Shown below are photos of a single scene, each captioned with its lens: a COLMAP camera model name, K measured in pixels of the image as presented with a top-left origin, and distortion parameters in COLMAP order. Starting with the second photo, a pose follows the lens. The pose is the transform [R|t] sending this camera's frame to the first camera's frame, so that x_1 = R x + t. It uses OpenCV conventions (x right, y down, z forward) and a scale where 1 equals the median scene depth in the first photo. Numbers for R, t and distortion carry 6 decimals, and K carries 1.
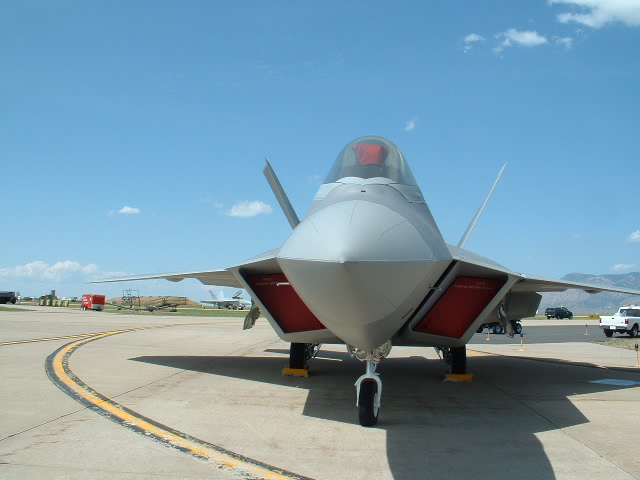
lens RADIAL K [[737.2, 0, 320.0], [0, 737.2, 240.0], [0, 0, 1]] dist [-0.187537, 0.068202]
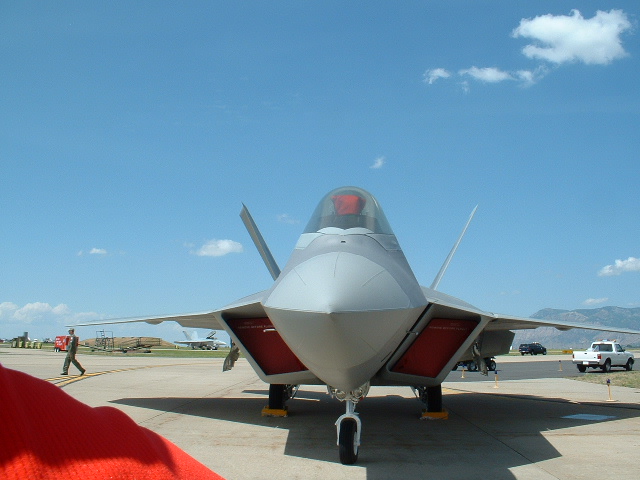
lens RADIAL K [[741.9, 0, 320.0], [0, 741.9, 240.0], [0, 0, 1]] dist [-0.177936, 0.047005]
pose [[0.999253, -0.008755, 0.037652, -0.009810], [0.010661, 0.998656, -0.050722, -0.009370], [-0.037158, 0.051085, 0.998003, -0.045171]]
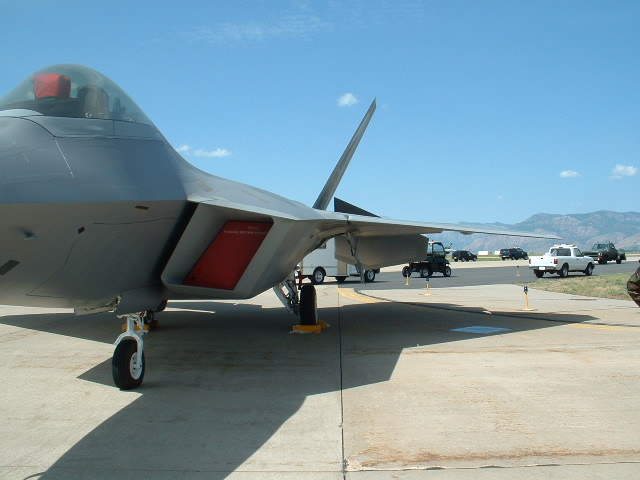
lens RADIAL K [[717.5, 0, 332.9], [0, 717.5, 239.2], [0, 0, 1]] dist [-0.175933, 0.012760]
pose [[0.999134, -0.037066, 0.018925, 0.292013], [0.035656, 0.996902, 0.070109, 0.015168], [-0.021465, -0.069373, 0.997360, 0.123453]]
